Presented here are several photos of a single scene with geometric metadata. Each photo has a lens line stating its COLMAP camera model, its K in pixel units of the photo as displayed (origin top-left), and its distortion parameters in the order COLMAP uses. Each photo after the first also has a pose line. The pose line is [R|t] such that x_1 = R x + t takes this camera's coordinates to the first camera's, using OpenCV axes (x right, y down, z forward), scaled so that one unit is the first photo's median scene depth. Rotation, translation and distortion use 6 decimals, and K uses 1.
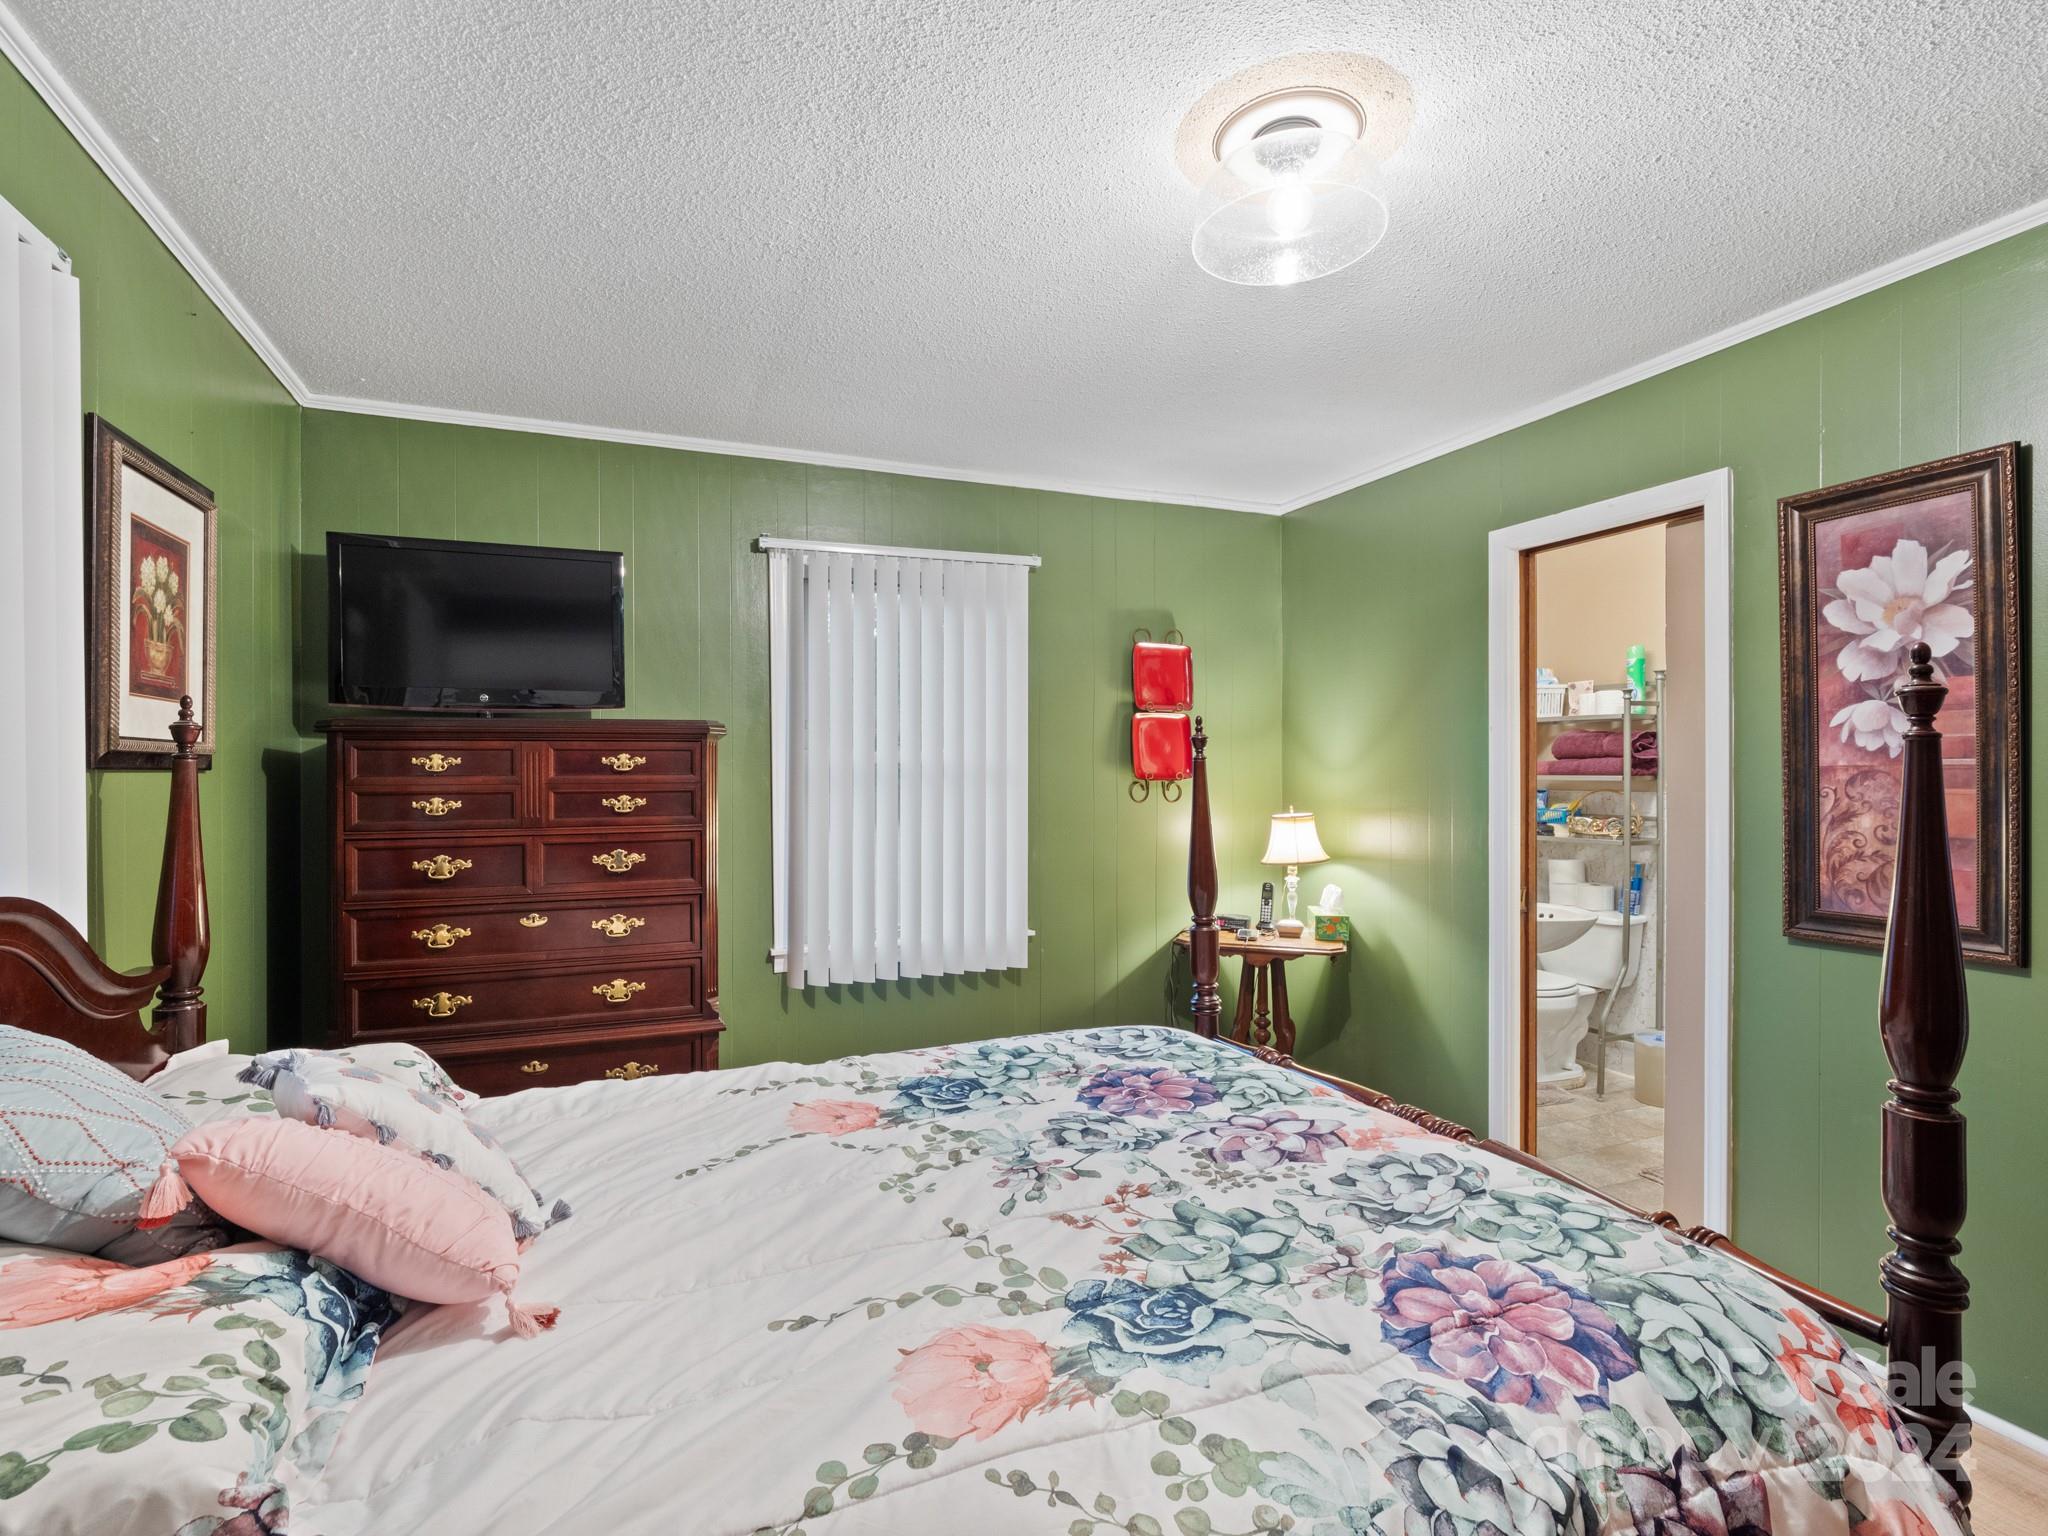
lens RADIAL K [[1005.6, 0, 1010.9], [0, 1005.6, 776.5], [0, 0, 1]] dist [0.006880, -0.006607]
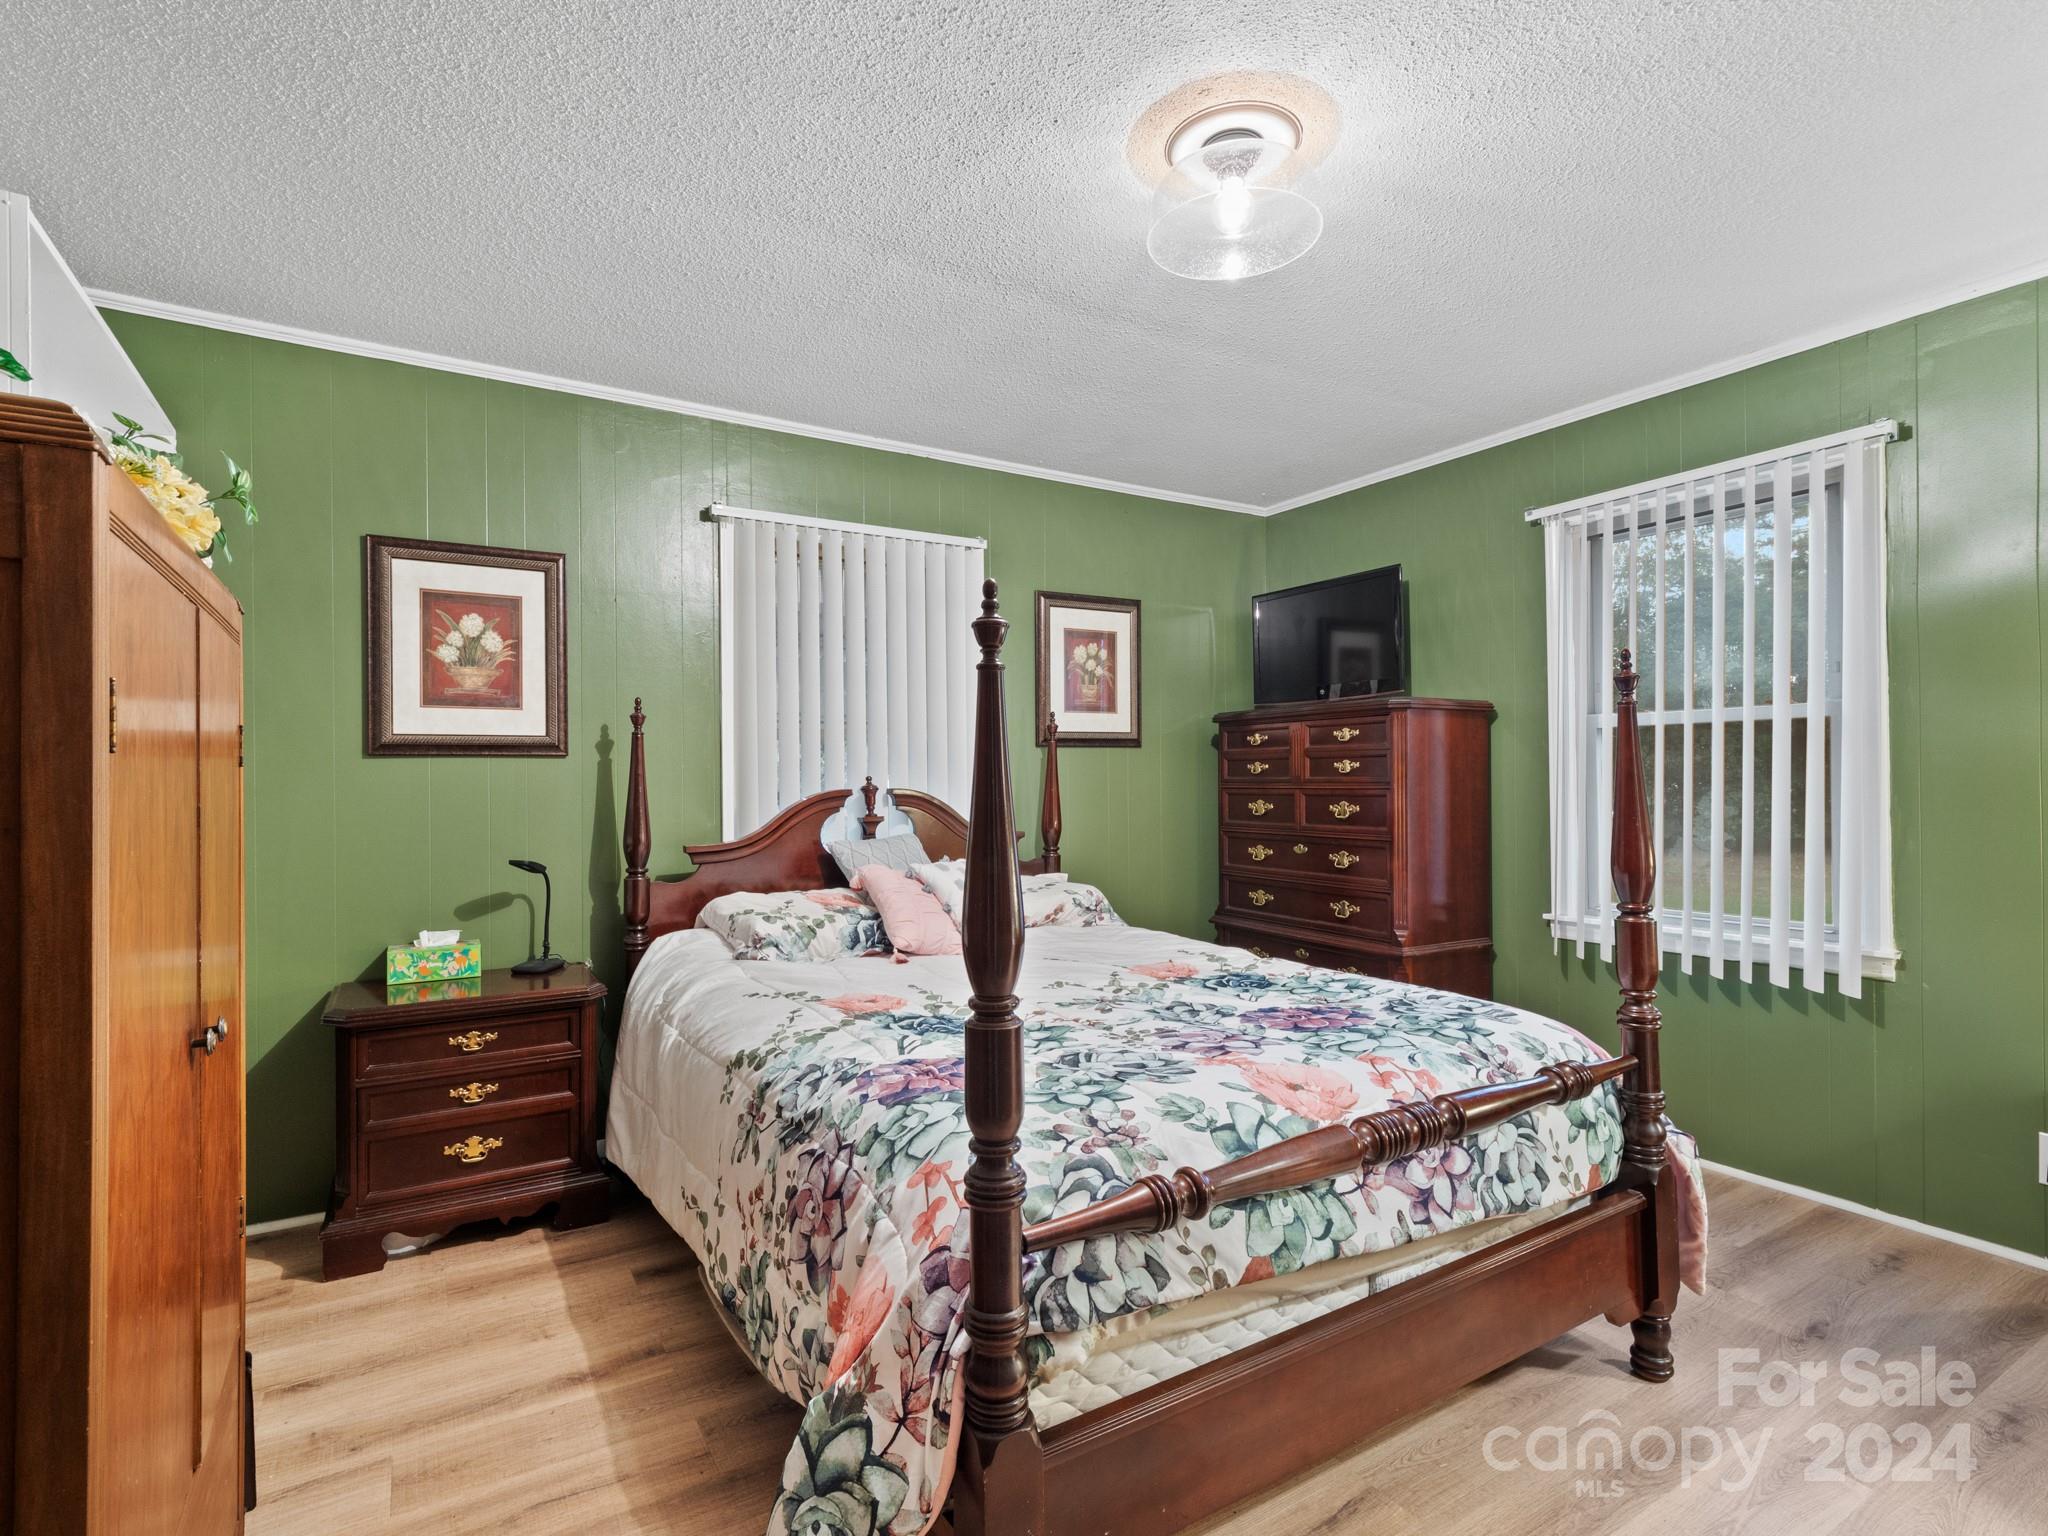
lens RADIAL K [[1005.6, 0, 1004.0], [0, 1005.6, 770.2], [0, 0, 1]] dist [0.006880, -0.006607]
pose [[0.149173, -0.000094, -0.988811, 1.255952], [0.006888, 0.999976, 0.000944, 0.041684], [0.988787, -0.006952, 0.149170, 0.548518]]
